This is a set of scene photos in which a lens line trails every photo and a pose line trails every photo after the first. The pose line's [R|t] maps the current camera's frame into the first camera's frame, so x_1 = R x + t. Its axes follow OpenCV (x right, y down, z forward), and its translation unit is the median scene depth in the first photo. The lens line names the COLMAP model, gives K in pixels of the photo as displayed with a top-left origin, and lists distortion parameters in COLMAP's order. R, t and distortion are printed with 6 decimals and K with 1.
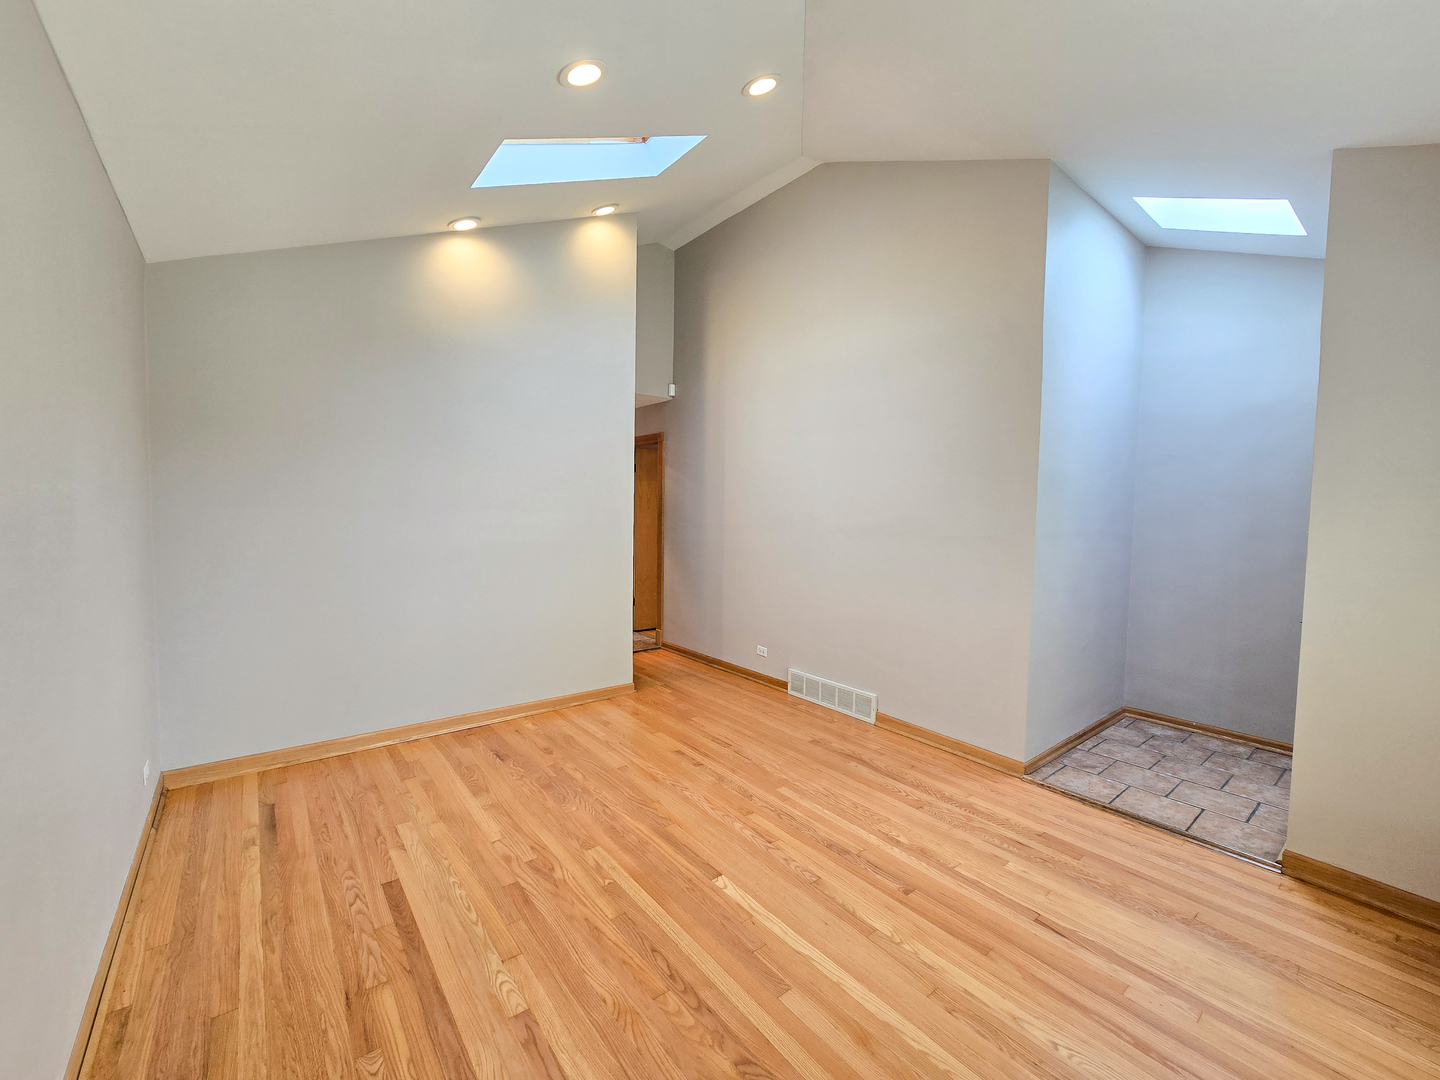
lens RADIAL K [[590.2, 0, 730.2], [0, 590.2, 540.7], [0, 0, 1]] dist [-0.002405, -0.000316]
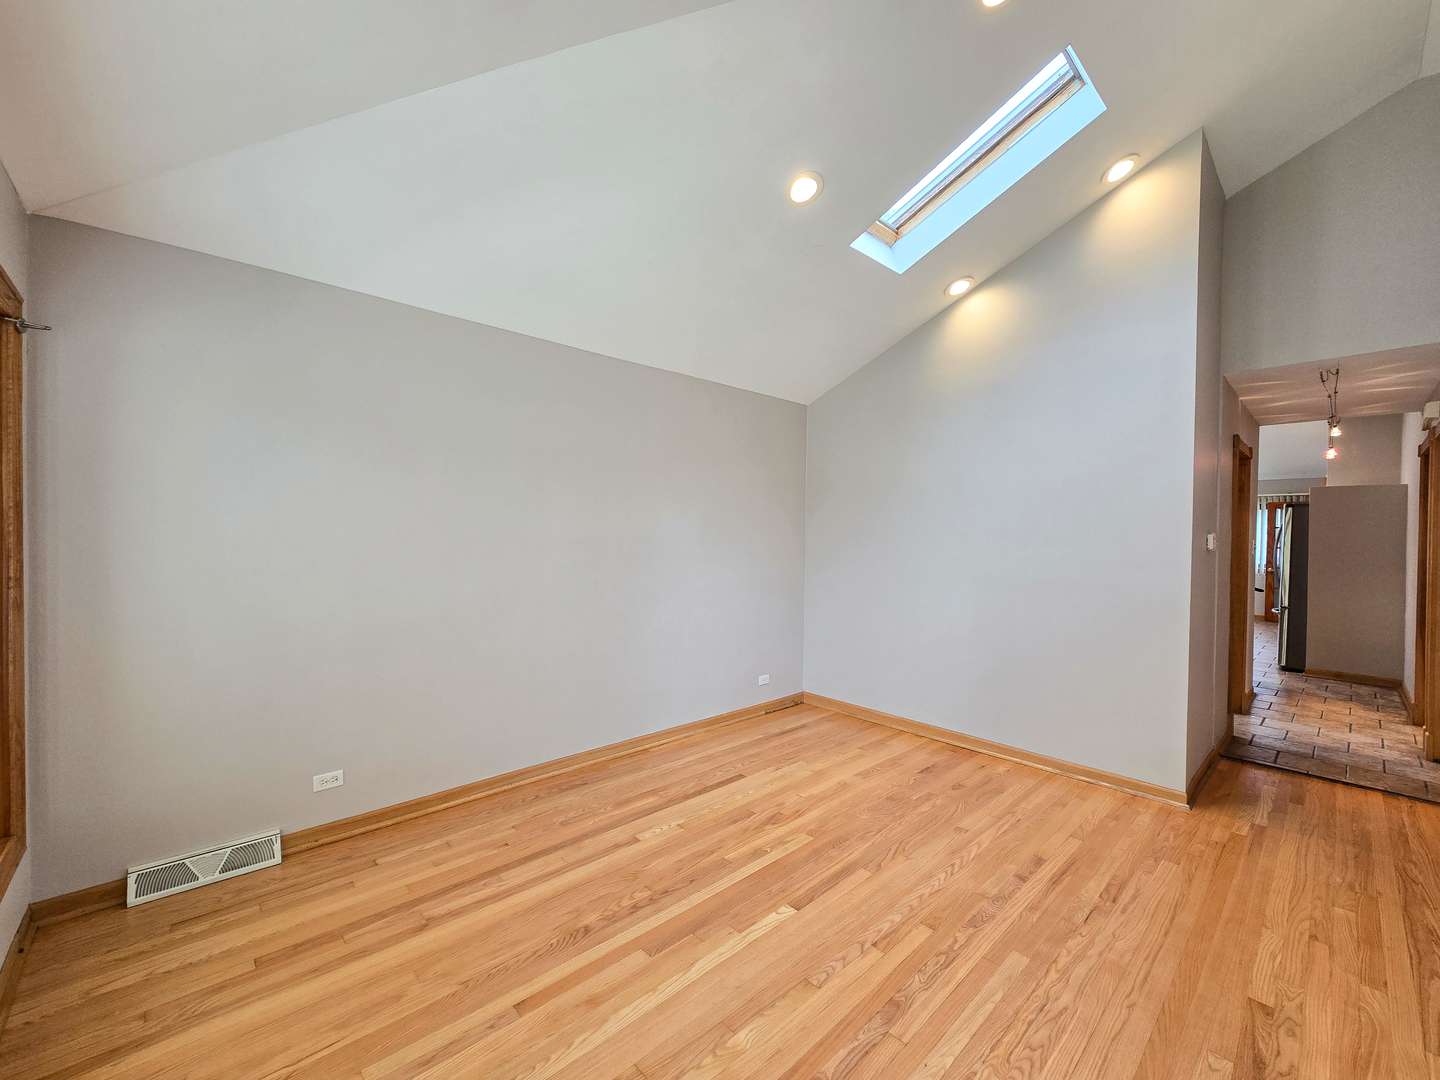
lens RADIAL K [[590.2, 0, 730.2], [0, 590.2, 540.7], [0, 0, 1]] dist [-0.002405, -0.000316]
pose [[0.079361, -0.002579, -0.996843, 0.789225], [-0.066651, 0.997745, -0.007888, -0.023256], [0.994615, 0.067067, 0.079010, 0.640495]]
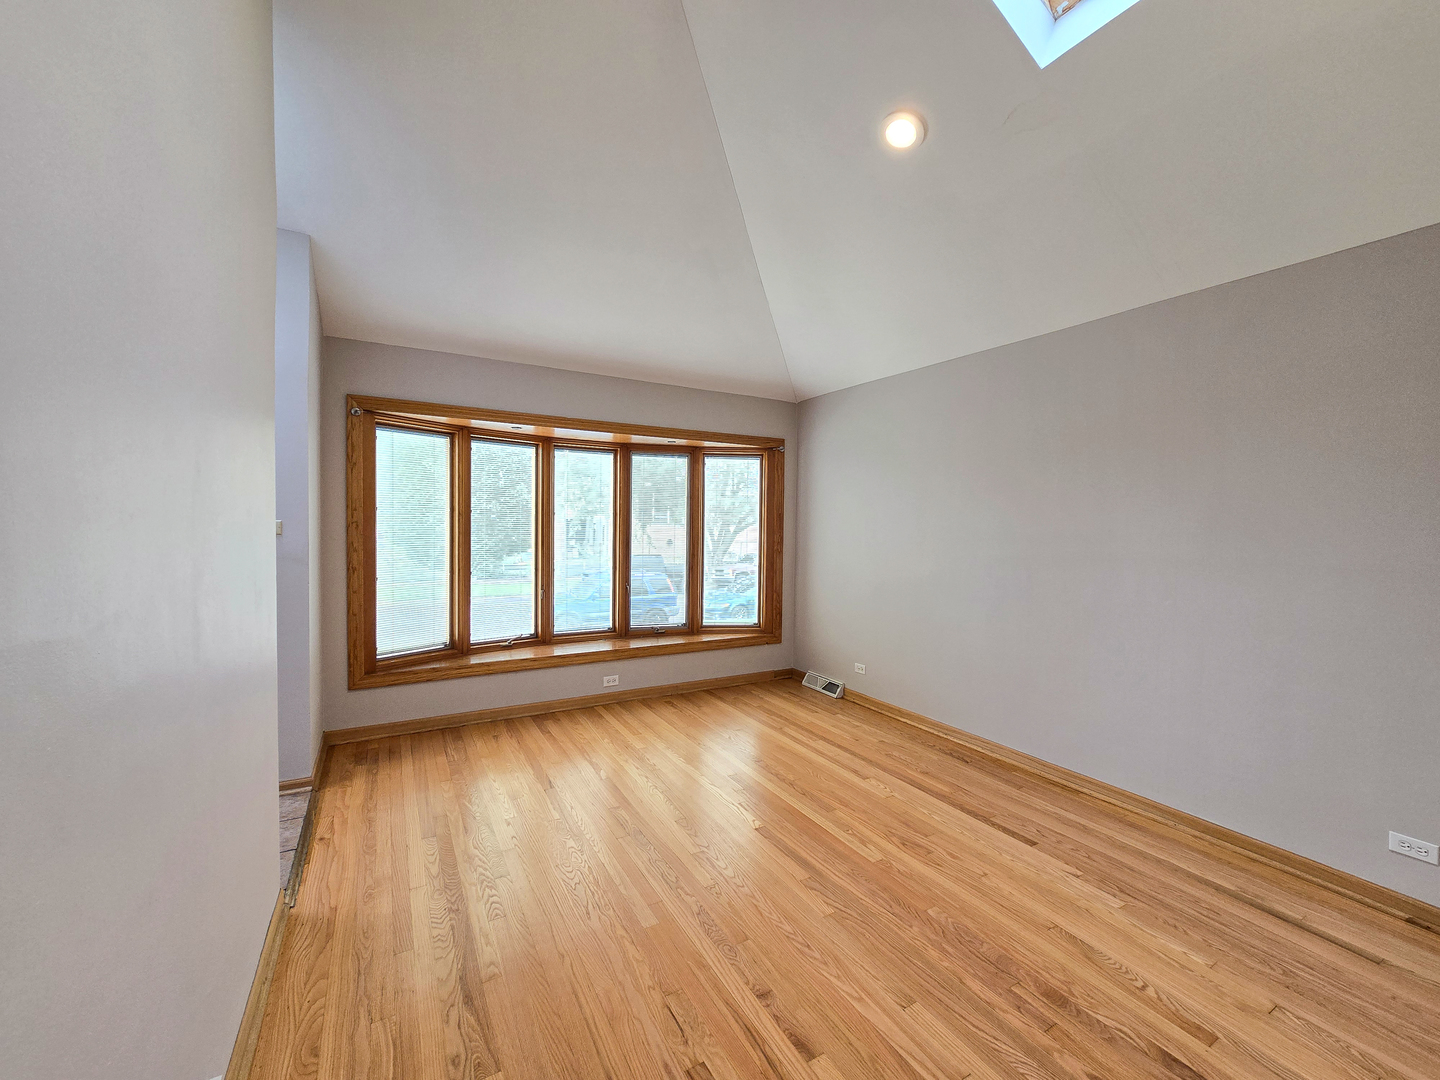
lens RADIAL K [[590.2, 0, 730.2], [0, 590.2, 540.7], [0, 0, 1]] dist [-0.002405, -0.000316]
pose [[-0.987954, -0.036742, 0.150325, -0.101278], [-0.023572, 0.995800, 0.088470, -0.097426], [-0.152944, 0.083861, -0.984670, 1.770705]]
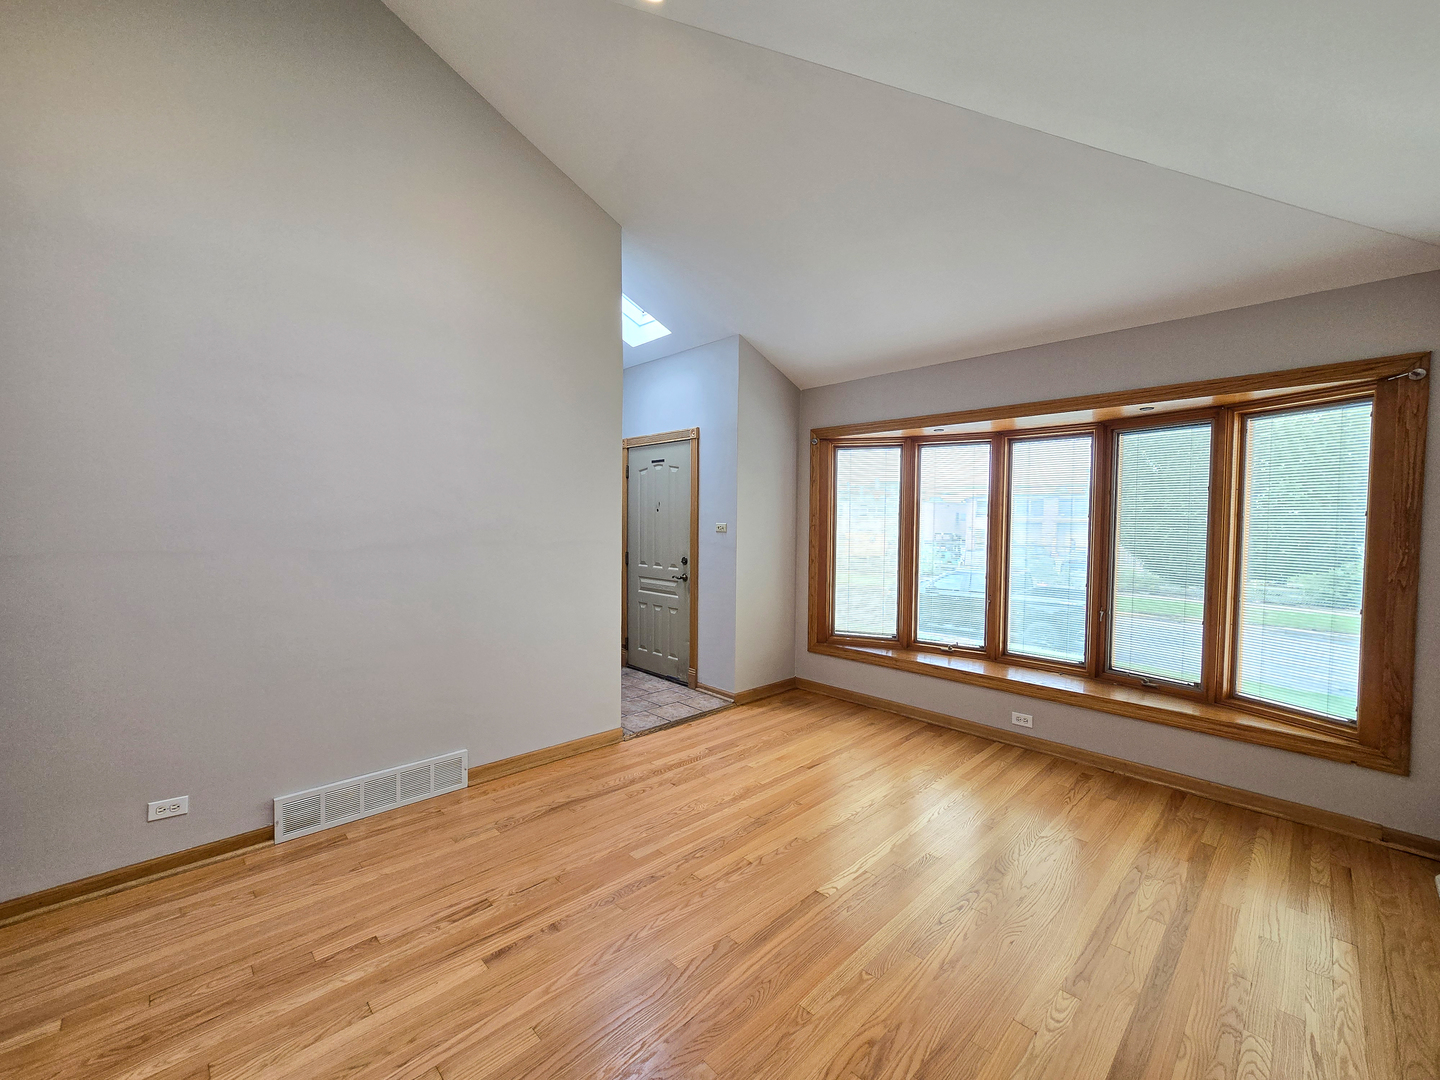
lens RADIAL K [[590.2, 0, 730.2], [0, 590.2, 540.7], [0, 0, 1]] dist [-0.002405, -0.000316]
pose [[-0.096880, -0.054250, 0.993816, -0.790150], [0.042703, 0.997367, 0.058606, -0.069067], [-0.994380, 0.048117, -0.094309, 1.003652]]
